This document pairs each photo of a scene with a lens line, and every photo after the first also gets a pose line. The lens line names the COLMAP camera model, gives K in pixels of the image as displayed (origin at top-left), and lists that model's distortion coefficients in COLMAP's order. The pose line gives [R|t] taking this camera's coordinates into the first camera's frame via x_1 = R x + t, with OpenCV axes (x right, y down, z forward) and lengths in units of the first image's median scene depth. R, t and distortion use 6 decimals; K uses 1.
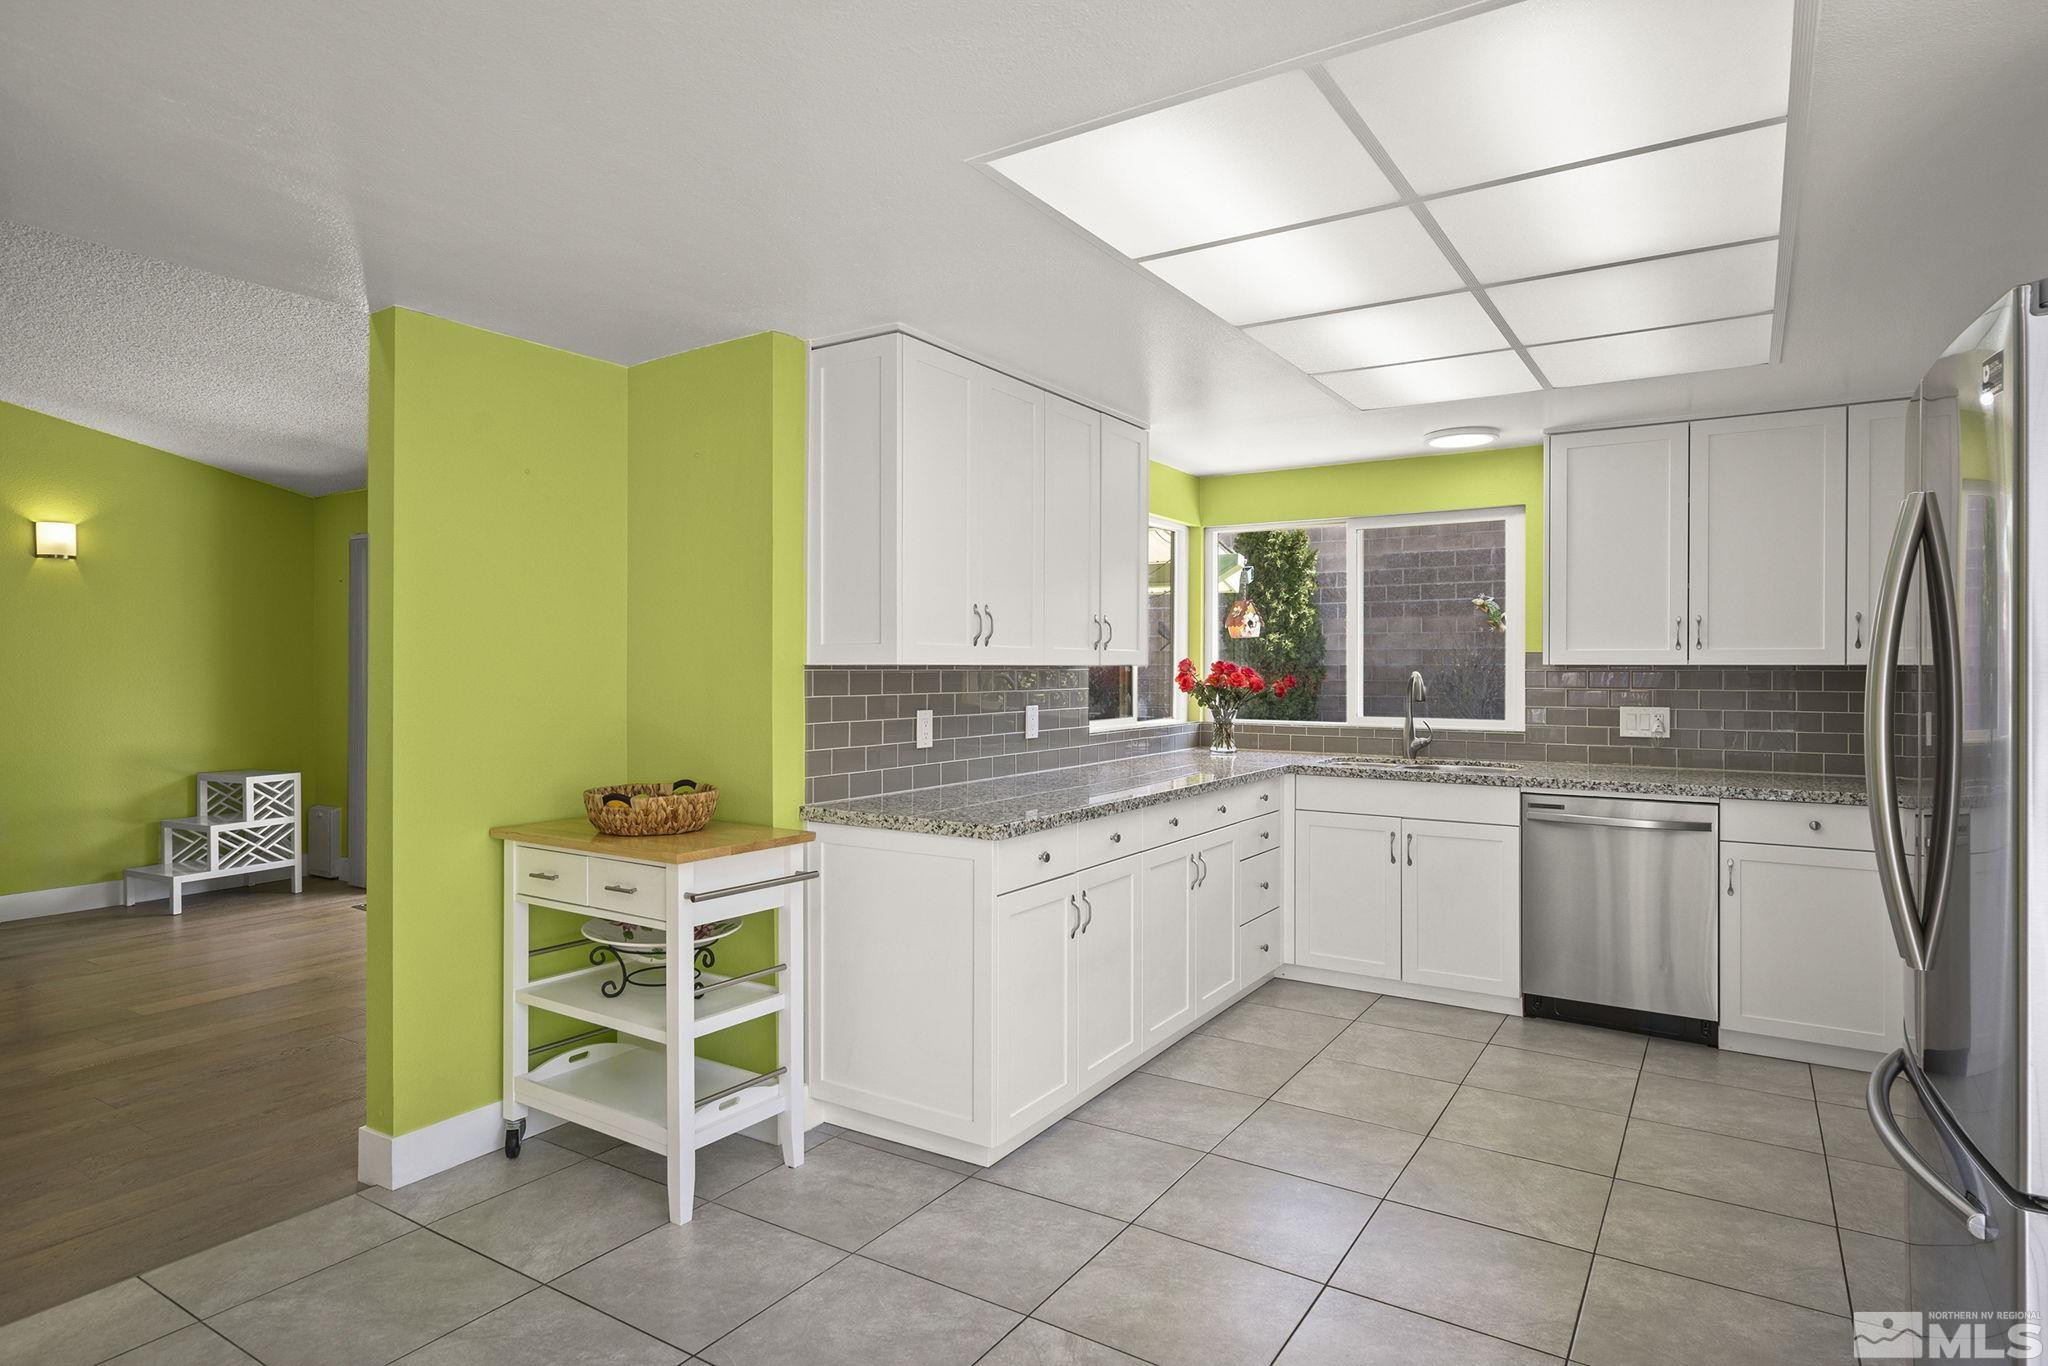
lens RADIAL K [[1050.6, 0, 1024.0], [0, 1050.6, 683.0], [0, 0, 1]] dist [-0.000703, -0.000259]
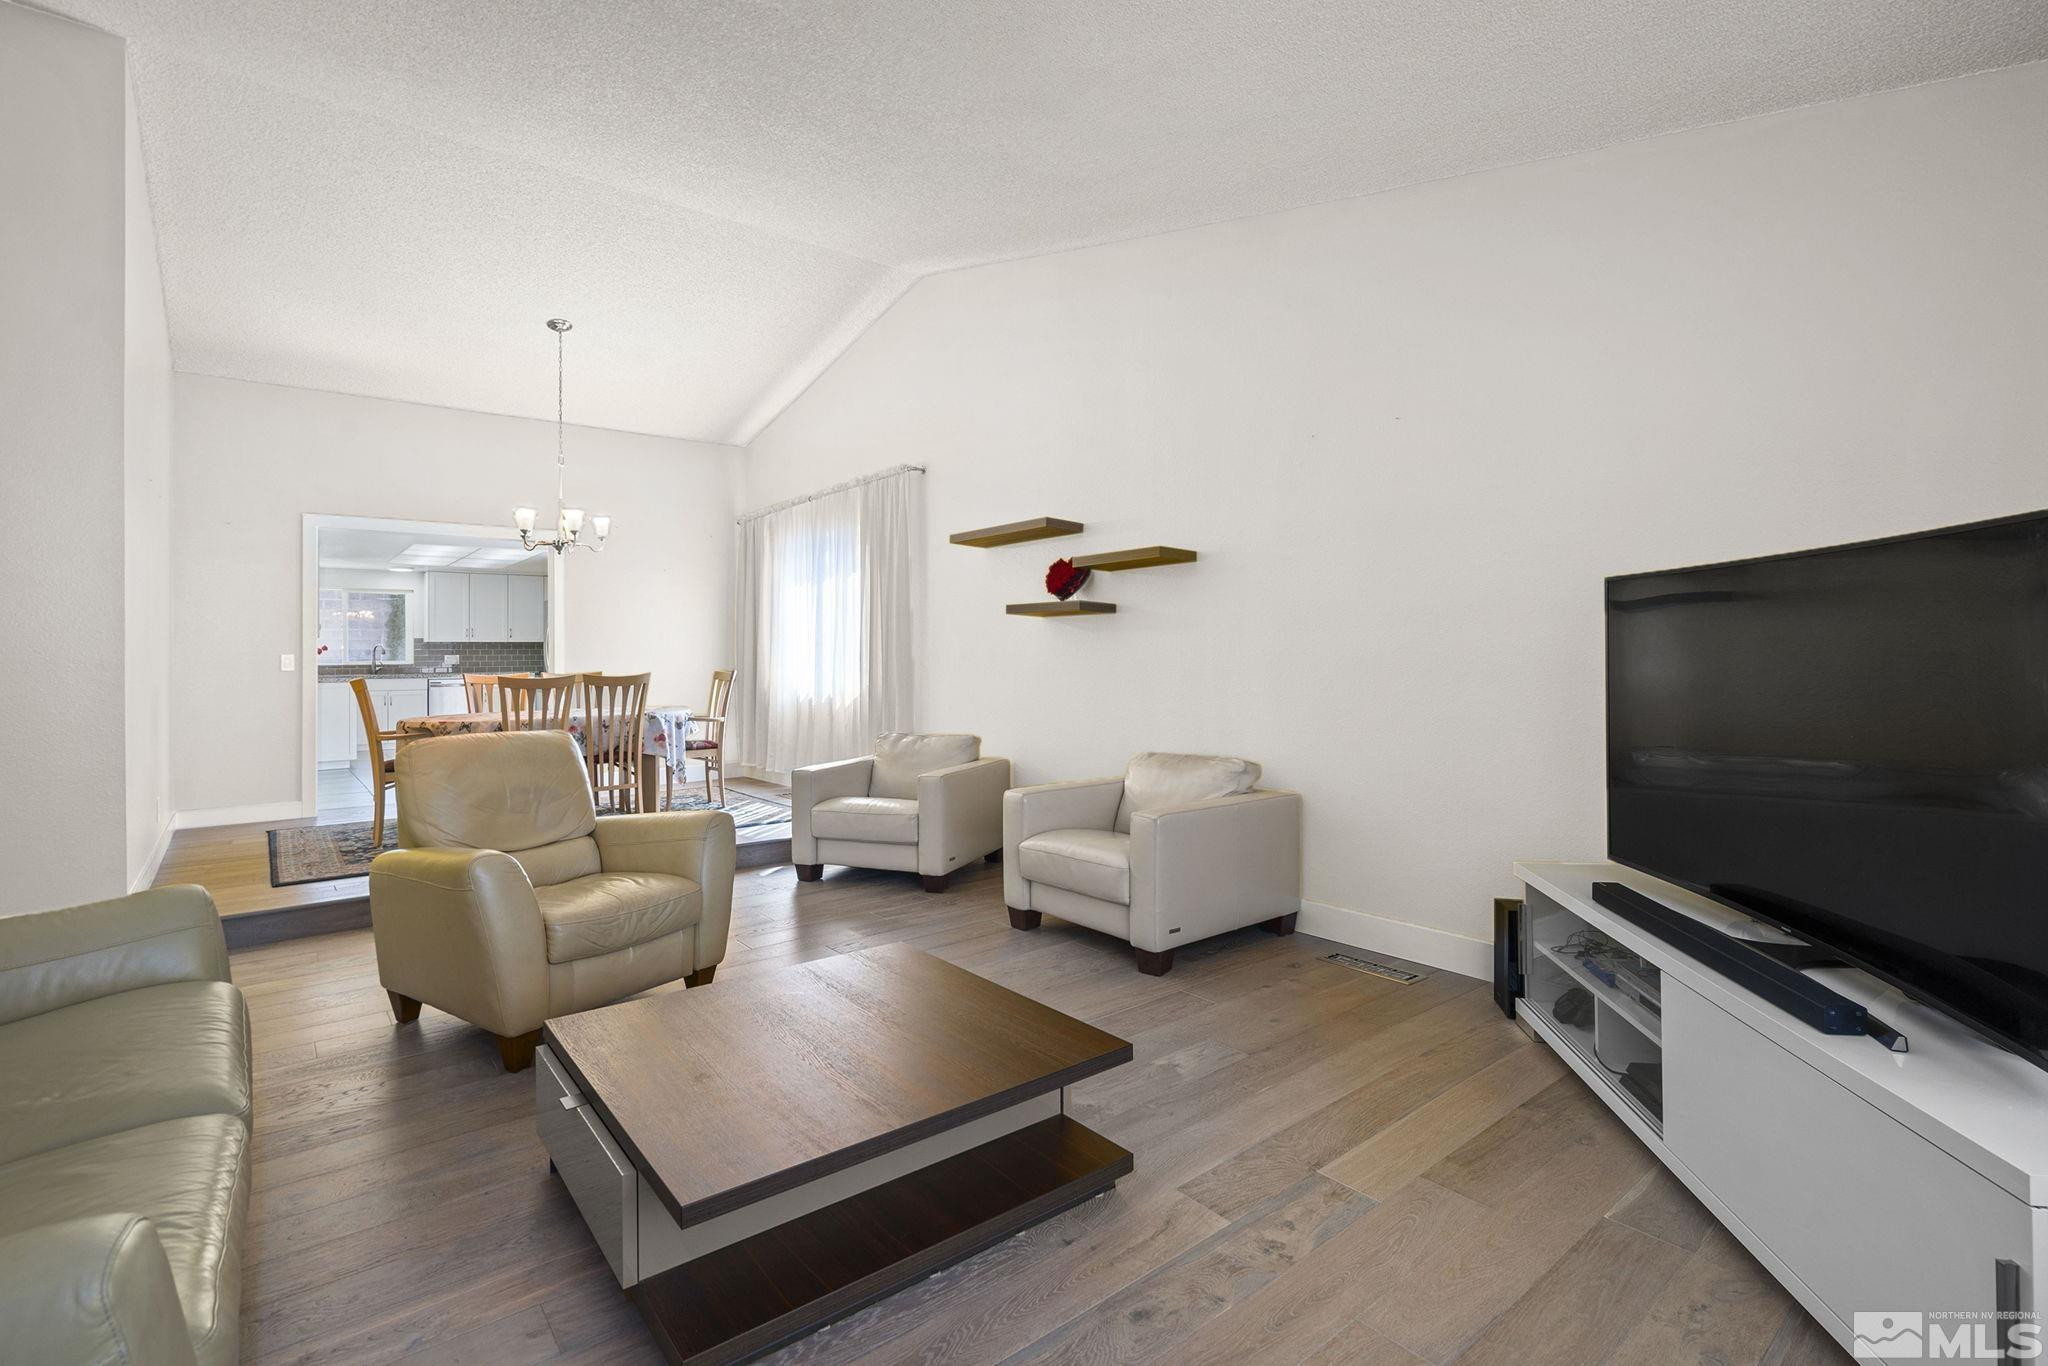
lens RADIAL K [[939.1, 0, 1023.1], [0, 939.1, 674.2], [0, 0, 1]] dist [-0.000437, 0.000043]
pose [[0.331234, -0.016544, 0.943403, -1.744852], [0.020115, 0.999743, 0.010470, 0.095916], [-0.943334, 0.015508, 0.331482, -1.816489]]
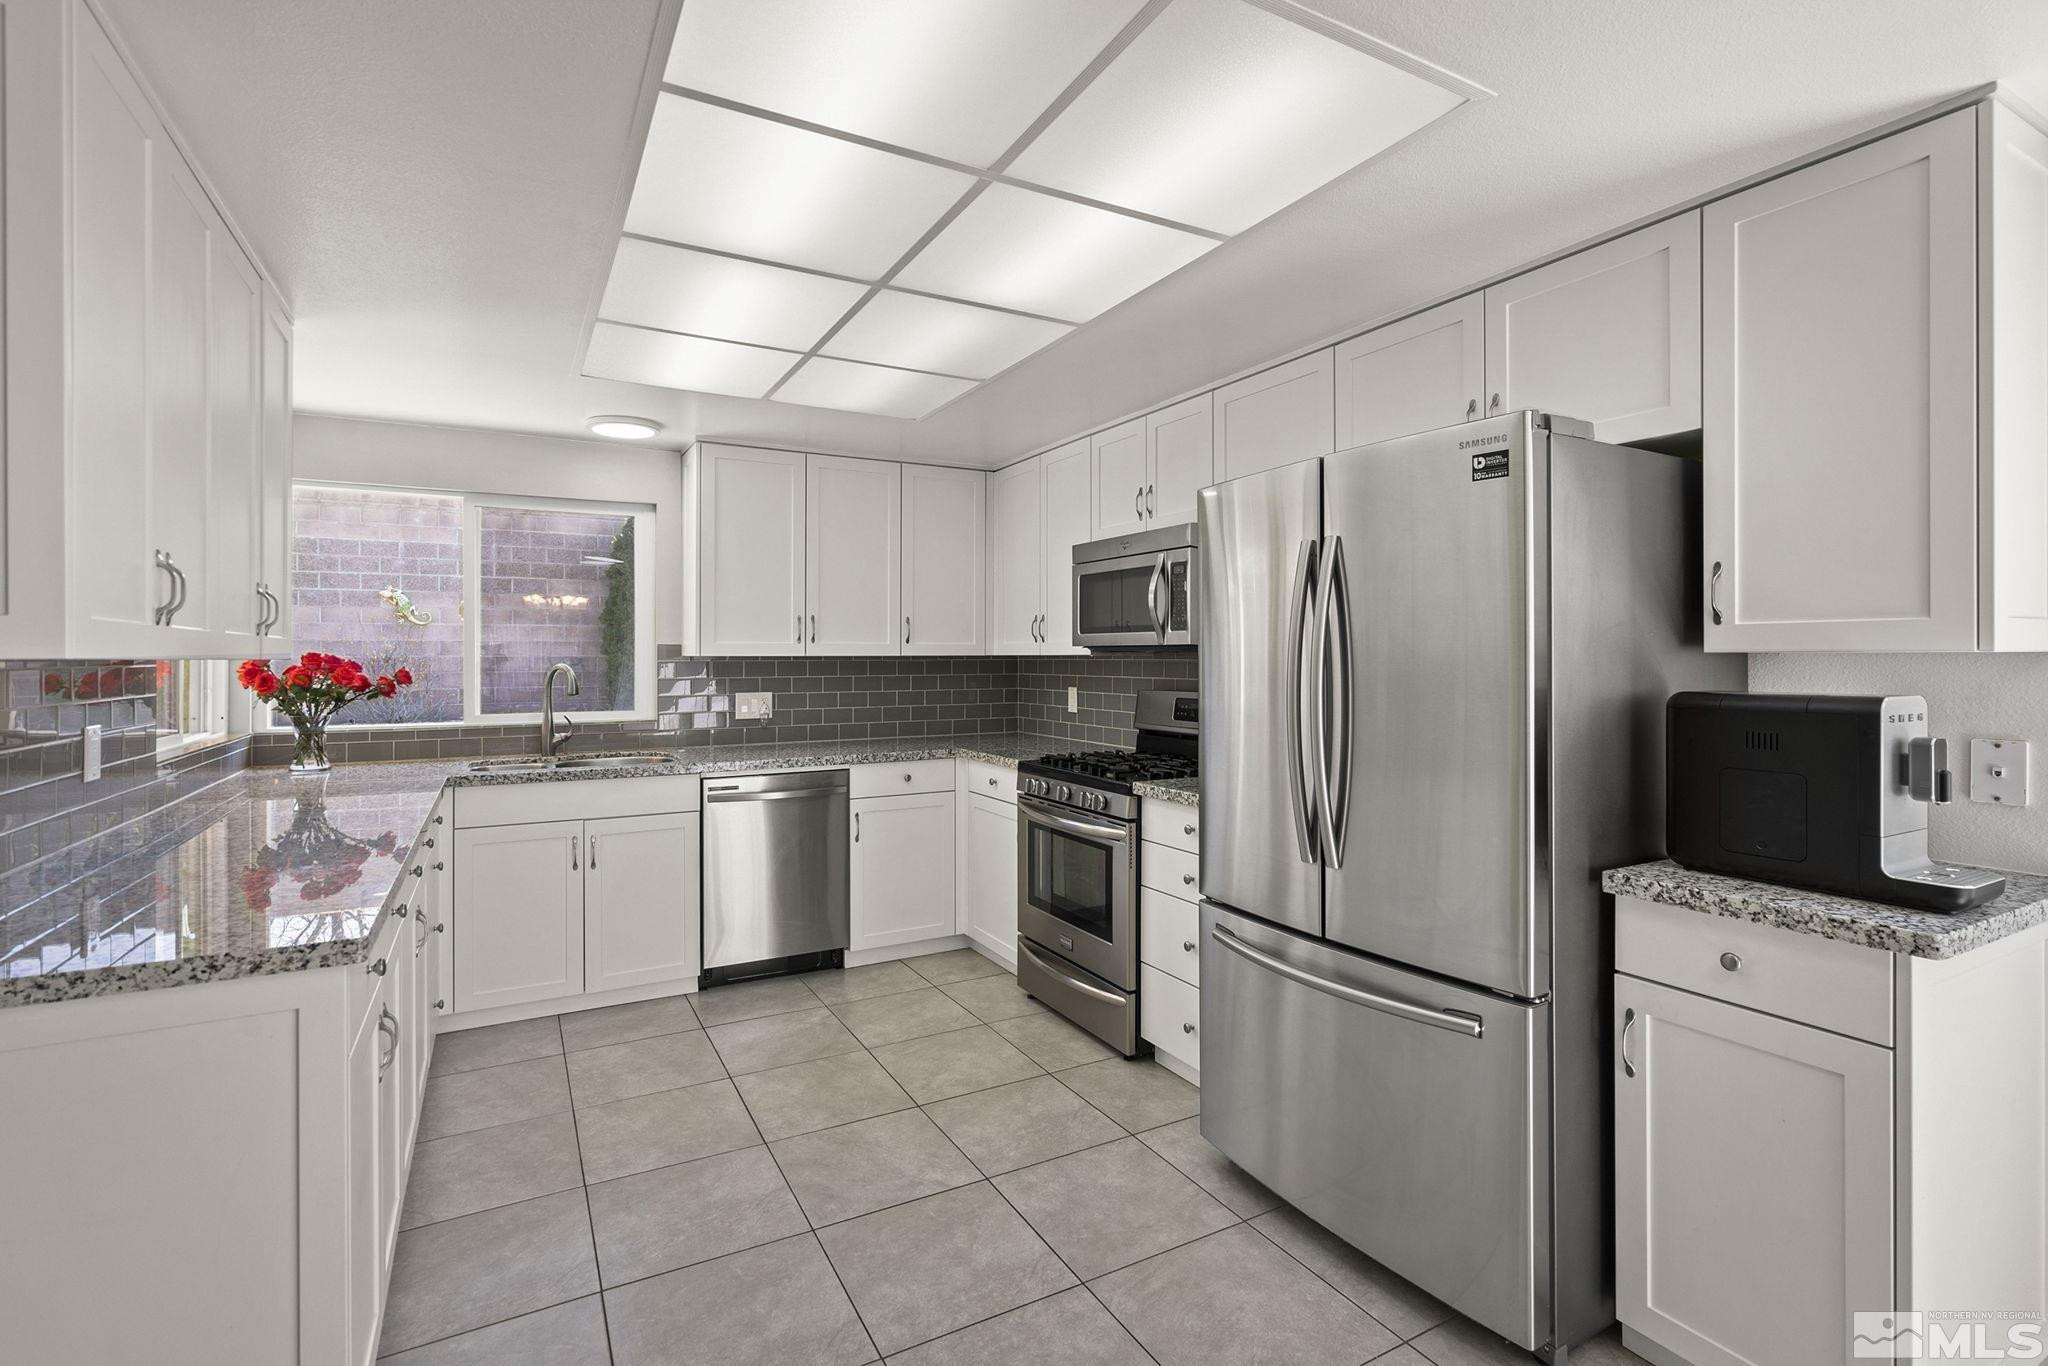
lens RADIAL K [[937.2, 0, 999.7], [0, 937.2, 662.1], [0, 0, 1]] dist [-0.002981, 0.000139]
pose [[0.517475, -0.008287, 0.855658, -0.169174], [0.018012, 0.999837, -0.001210, -0.004860], [-0.855509, 0.016038, 0.517540, 0.256276]]
